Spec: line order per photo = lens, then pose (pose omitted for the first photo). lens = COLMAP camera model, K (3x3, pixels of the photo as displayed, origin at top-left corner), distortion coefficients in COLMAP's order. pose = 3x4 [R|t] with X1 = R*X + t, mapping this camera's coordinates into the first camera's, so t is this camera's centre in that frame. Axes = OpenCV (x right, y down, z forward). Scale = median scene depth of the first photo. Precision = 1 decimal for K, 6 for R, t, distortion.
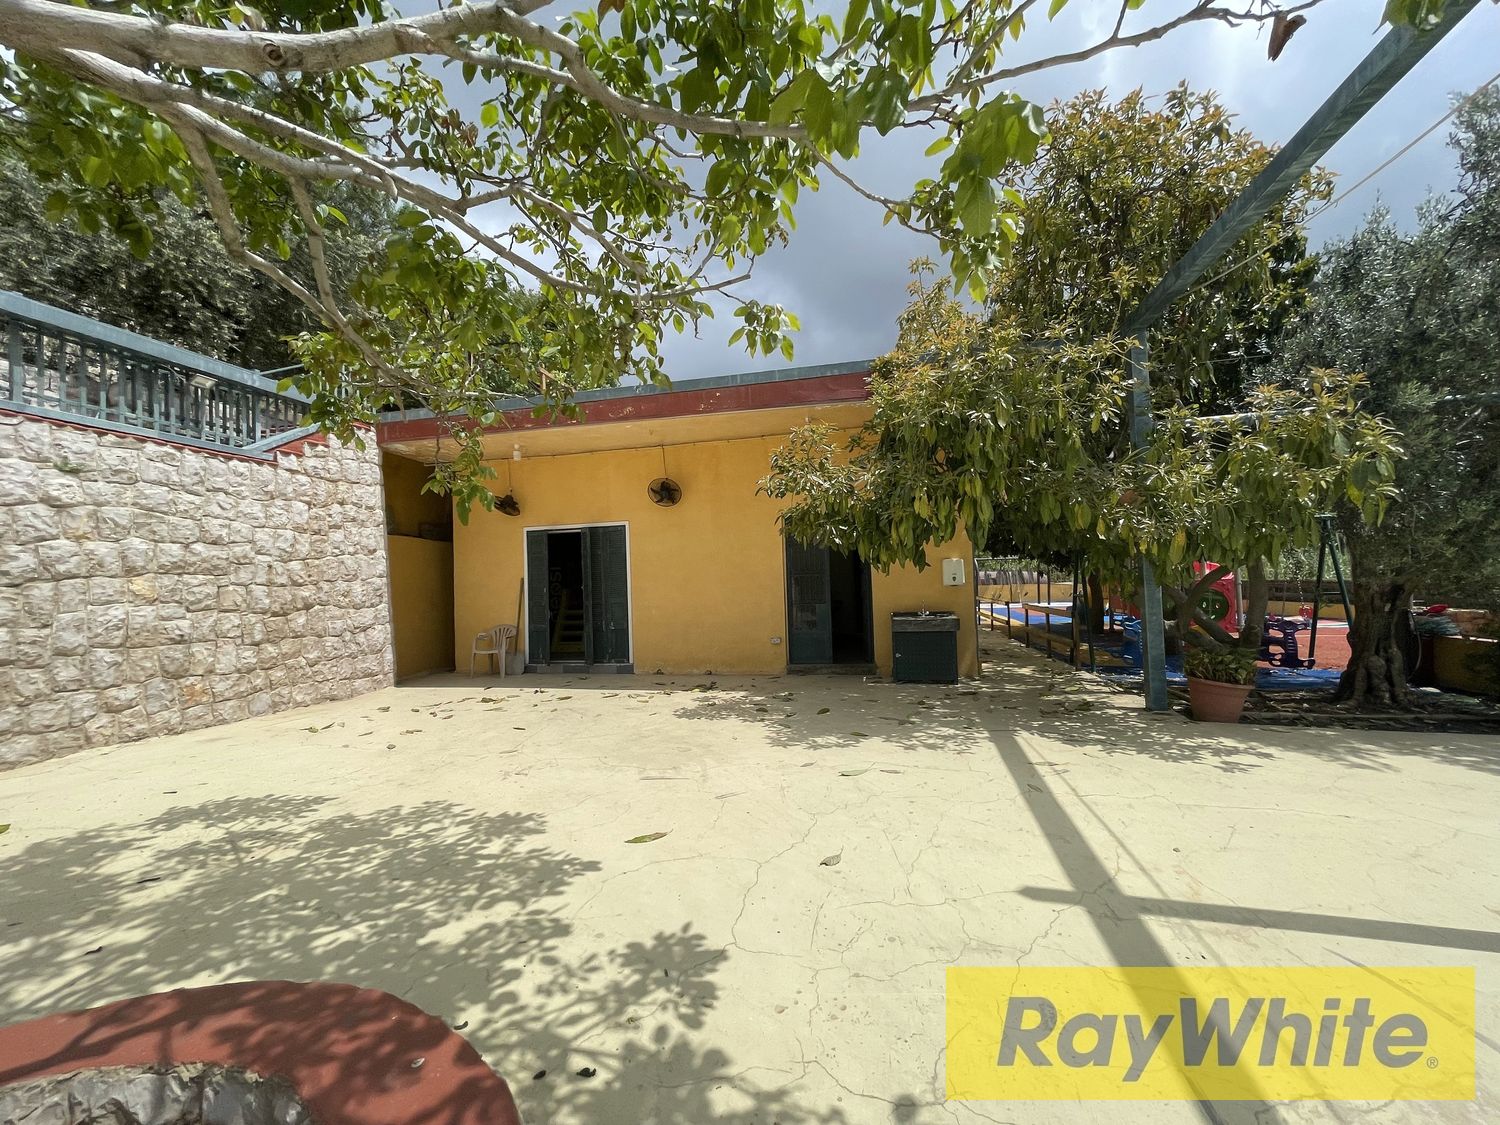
lens RADIAL K [[608.7, 0, 749.7], [0, 608.7, 560.7], [0, 0, 1]] dist [-0.003155, 0.000207]
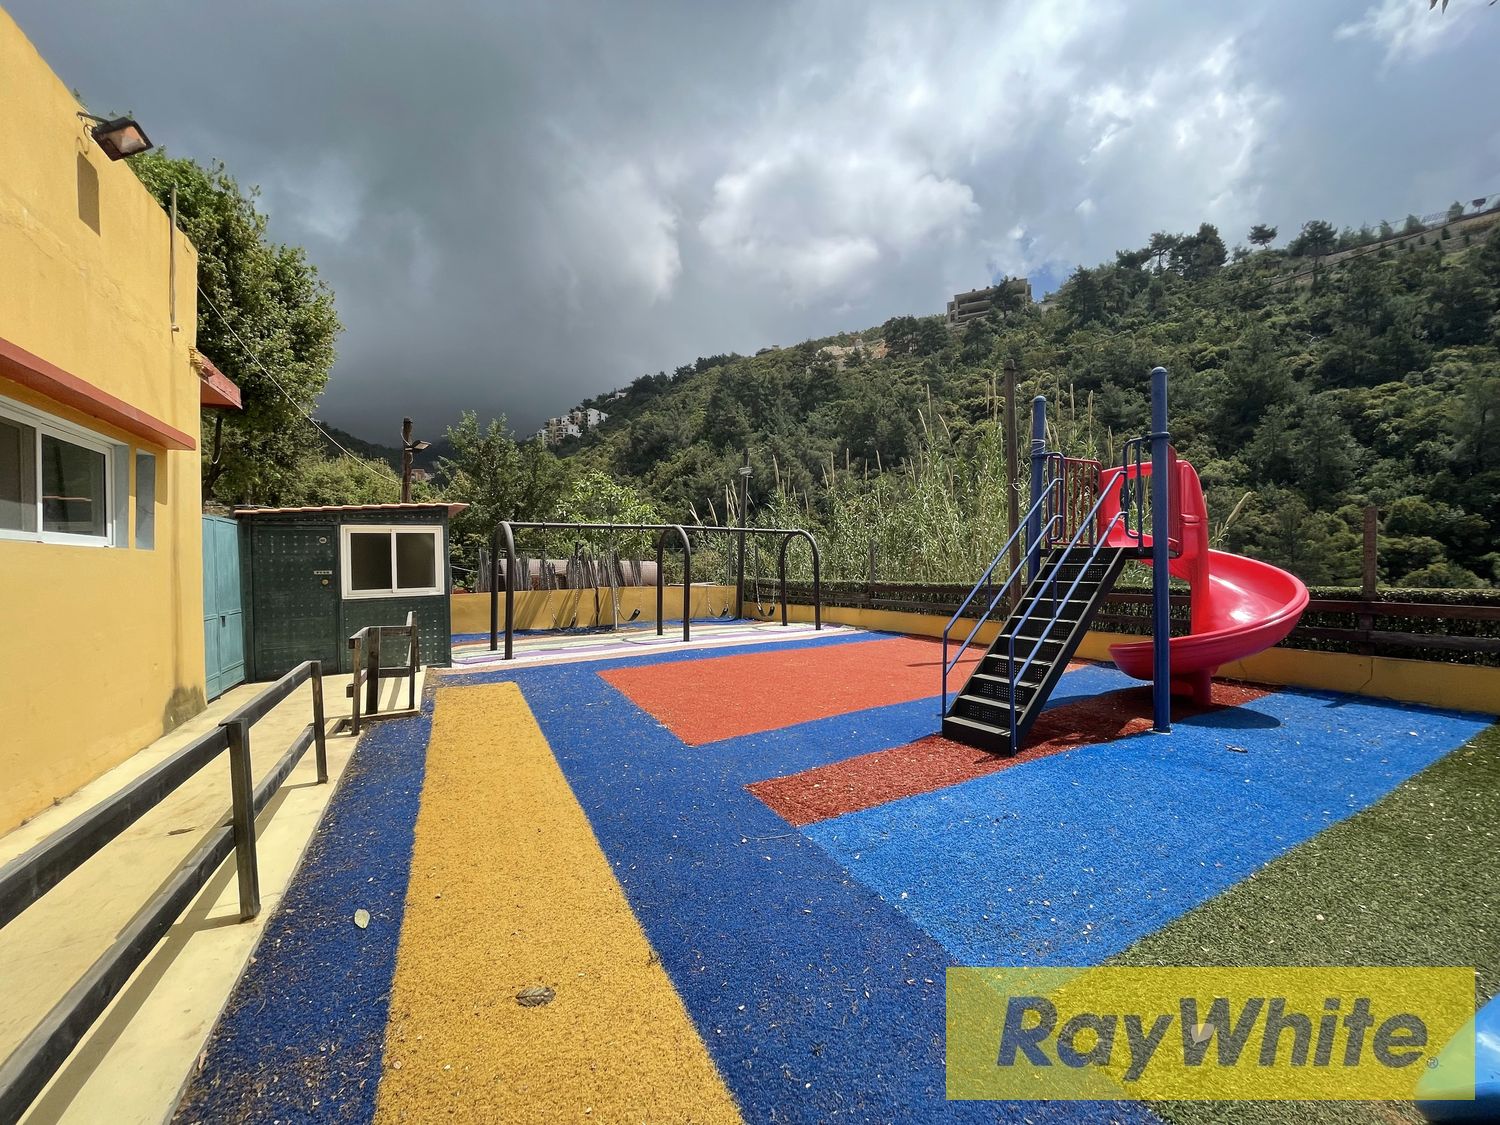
lens RADIAL K [[608.7, 0, 747.6], [0, 608.7, 559.4], [0, 0, 1]] dist [-0.003155, 0.000207]
pose [[0.785742, 0.020271, 0.618222, 0.945904], [-0.029043, 0.999570, 0.004138, 0.049002], [-0.617872, -0.021206, 0.785993, 2.296271]]
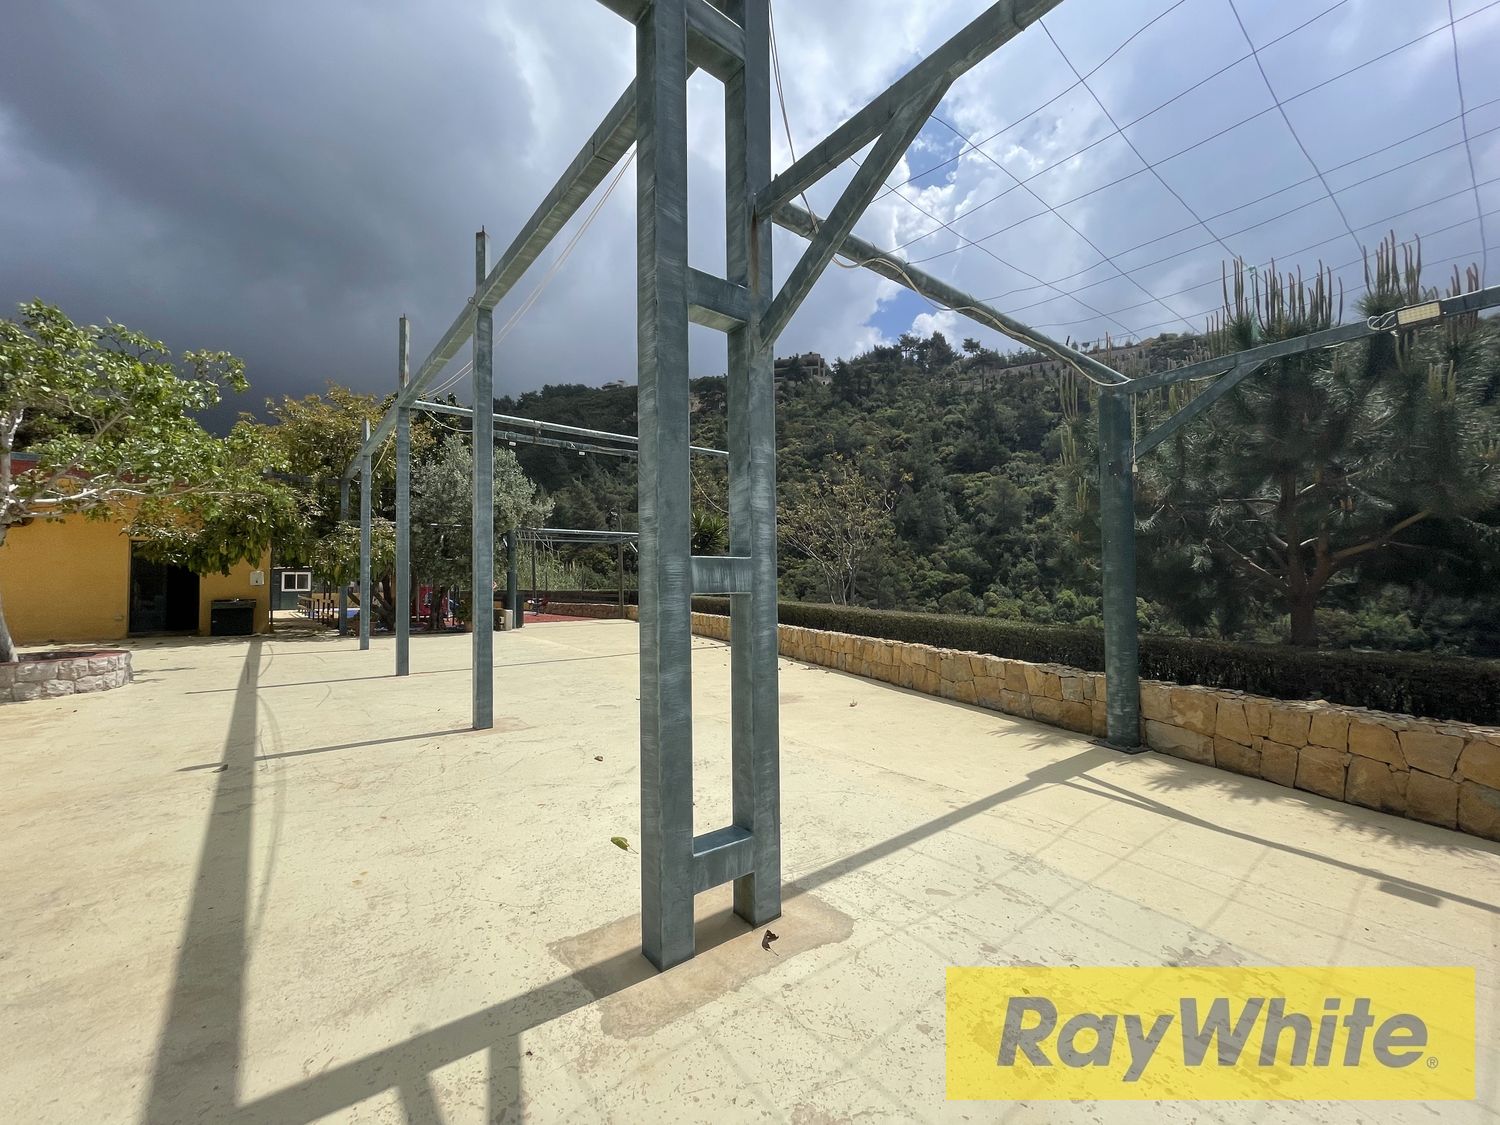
lens RADIAL K [[608.7, 0, 750.3], [0, 608.7, 564.3], [0, 0, 1]] dist [-0.003155, 0.000207]
pose [[0.622566, 0.052852, 0.780780, -0.200594], [-0.040569, 0.998555, -0.035245, -0.023477], [-0.781515, -0.009733, 0.623811, -1.474577]]
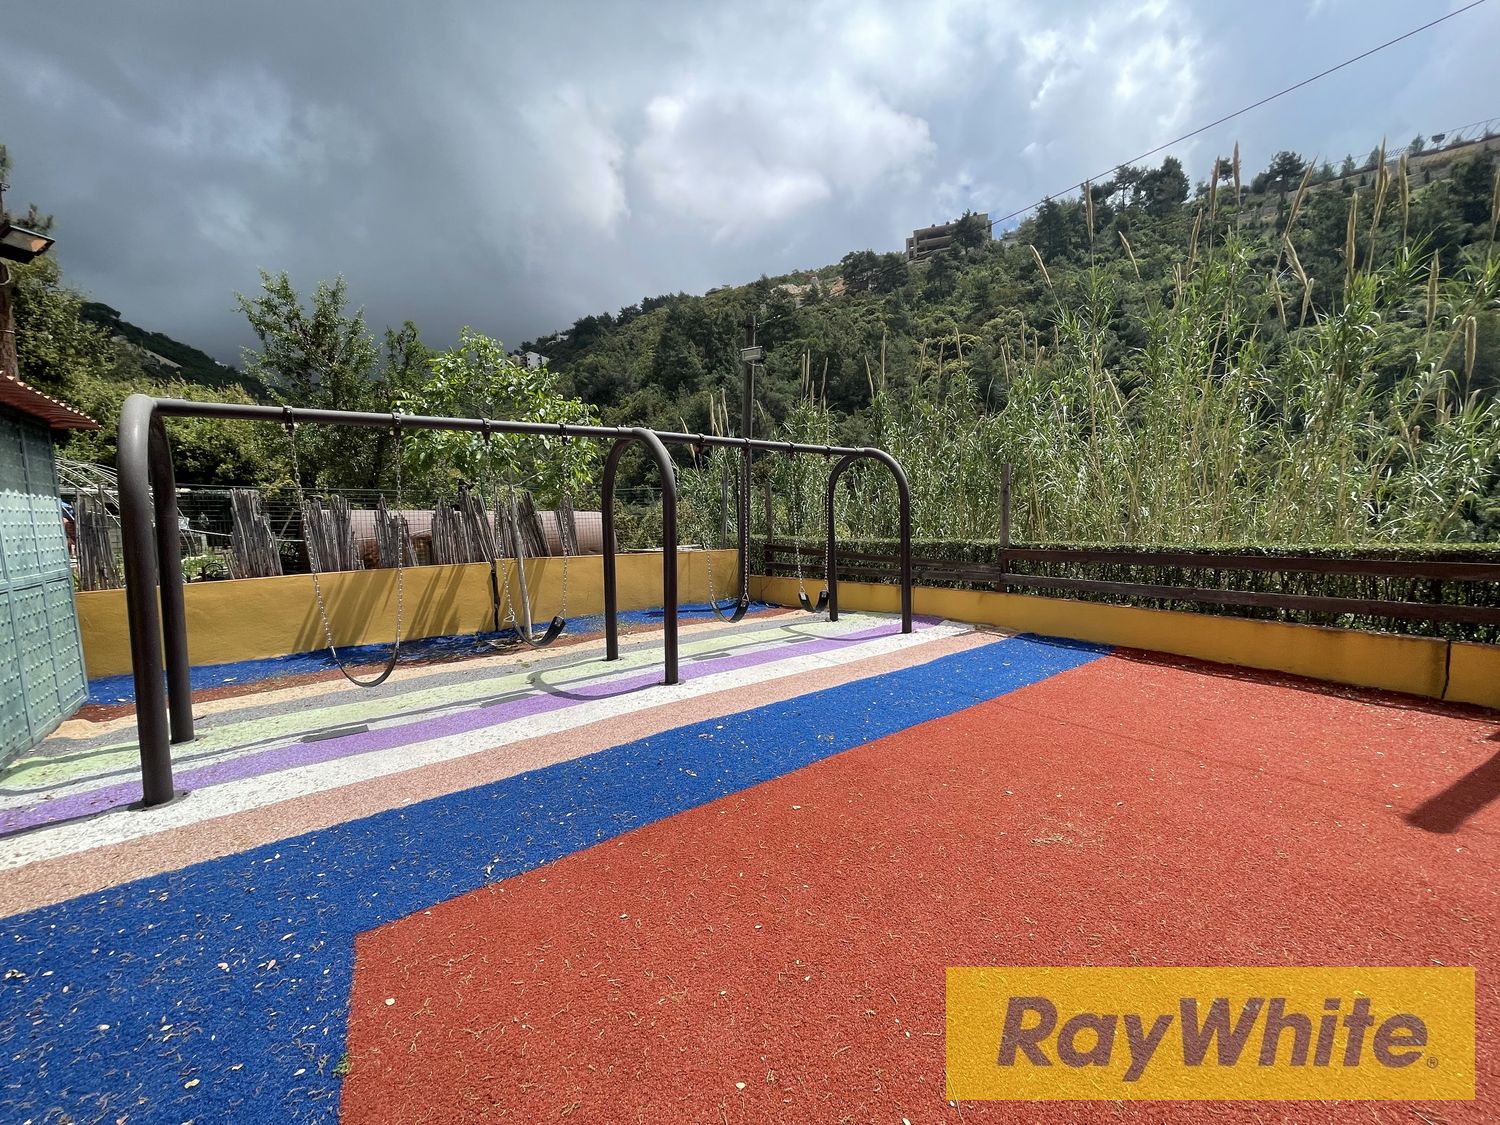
lens RADIAL K [[608.7, 0, 749.7], [0, 608.7, 562.0], [0, 0, 1]] dist [-0.003155, 0.000207]
pose [[0.733214, -0.047815, 0.678314, 1.355405], [-0.014712, 0.996176, 0.086125, 0.065491], [-0.679838, -0.073127, 0.729707, 2.997989]]
